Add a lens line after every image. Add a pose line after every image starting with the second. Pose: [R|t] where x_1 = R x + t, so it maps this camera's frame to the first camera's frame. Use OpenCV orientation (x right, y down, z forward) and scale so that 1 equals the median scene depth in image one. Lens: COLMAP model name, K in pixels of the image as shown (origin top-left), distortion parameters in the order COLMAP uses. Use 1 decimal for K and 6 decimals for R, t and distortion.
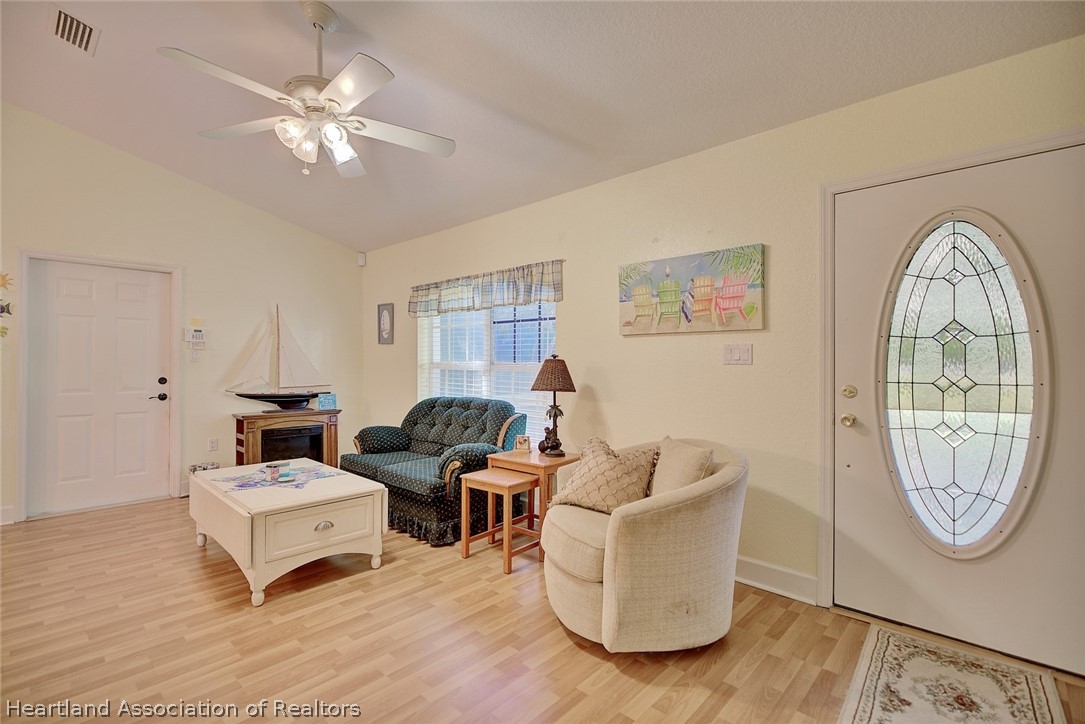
lens RADIAL K [[492.9, 0, 544.3], [0, 492.9, 364.0], [0, 0, 1]] dist [-0.003528, -0.000309]
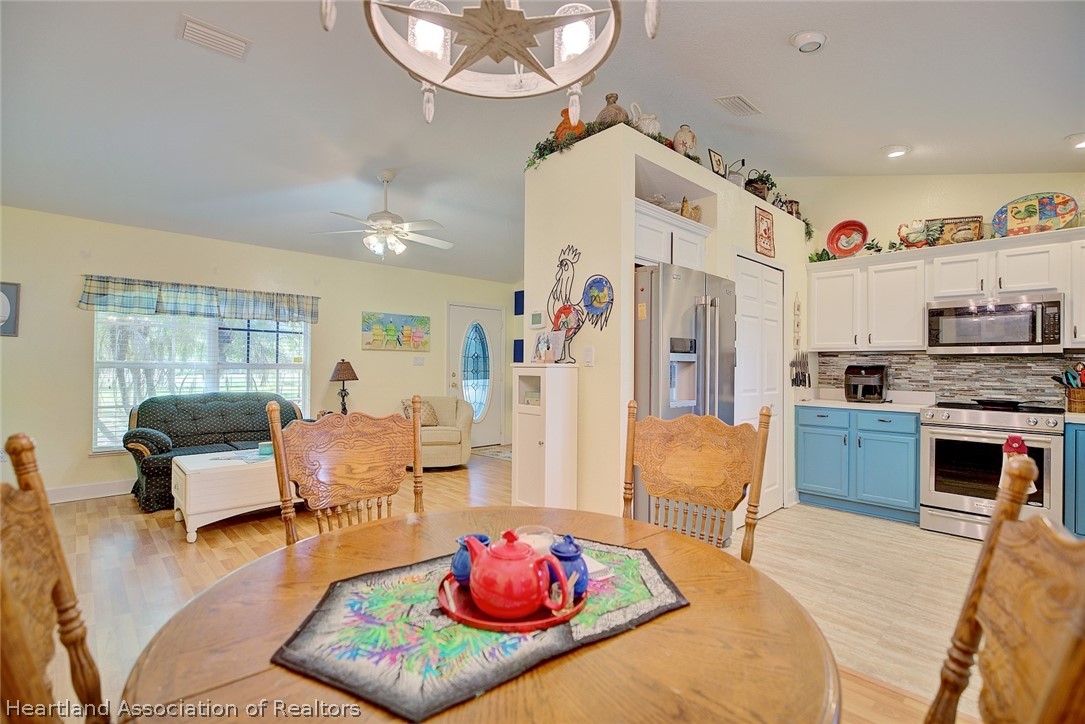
lens RADIAL K [[502.2, 0, 544.4], [0, 502.2, 363.9], [0, 0, 1]] dist [-0.002828, -0.000581]
pose [[0.066939, 0.004261, 0.997748, -1.645893], [-0.006584, 0.999971, -0.003829, -0.000685], [-0.997735, -0.006313, 0.066965, 0.199803]]
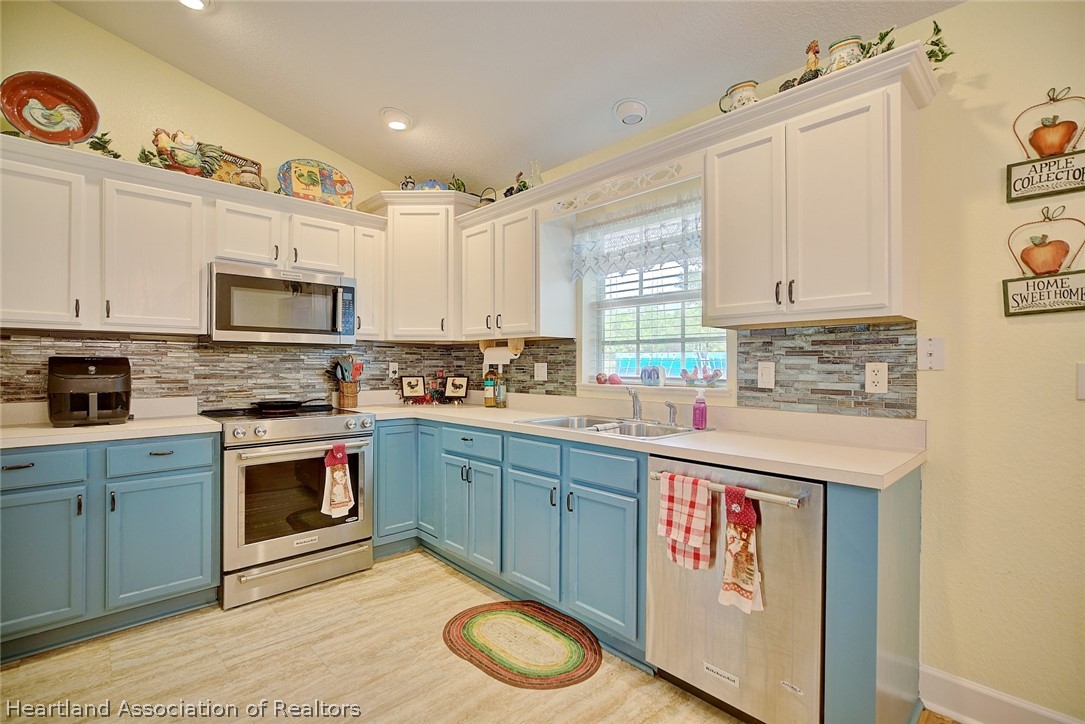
lens RADIAL K [[492.9, 0, 544.3], [0, 492.9, 364.0], [0, 0, 1]] dist [-0.003528, -0.000309]
pose [[-0.997931, -0.003994, 0.064175, -0.958861], [-0.003859, 0.999990, 0.002228, -0.001302], [-0.064183, 0.001975, -0.997936, 0.109483]]
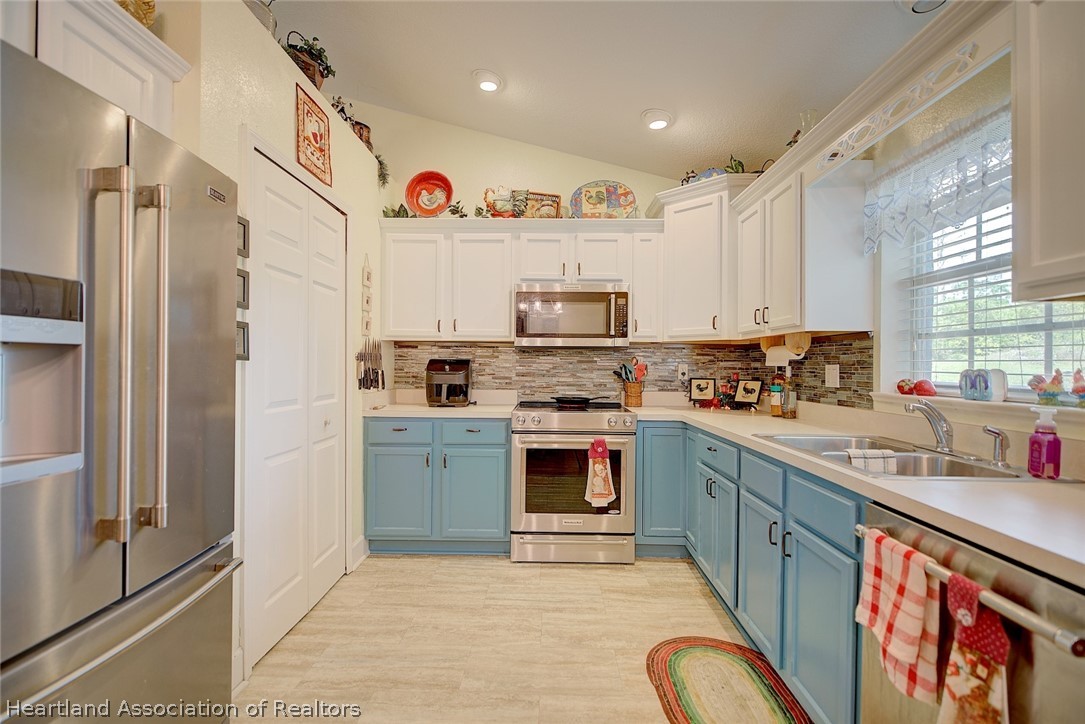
lens RADIAL K [[492.9, 0, 544.3], [0, 492.9, 364.0], [0, 0, 1]] dist [-0.003528, -0.000309]
pose [[-0.668189, -0.005151, 0.743973, -1.156922], [-0.006657, 0.999977, 0.000944, 0.000106], [-0.743961, -0.004321, -0.668209, -0.021605]]
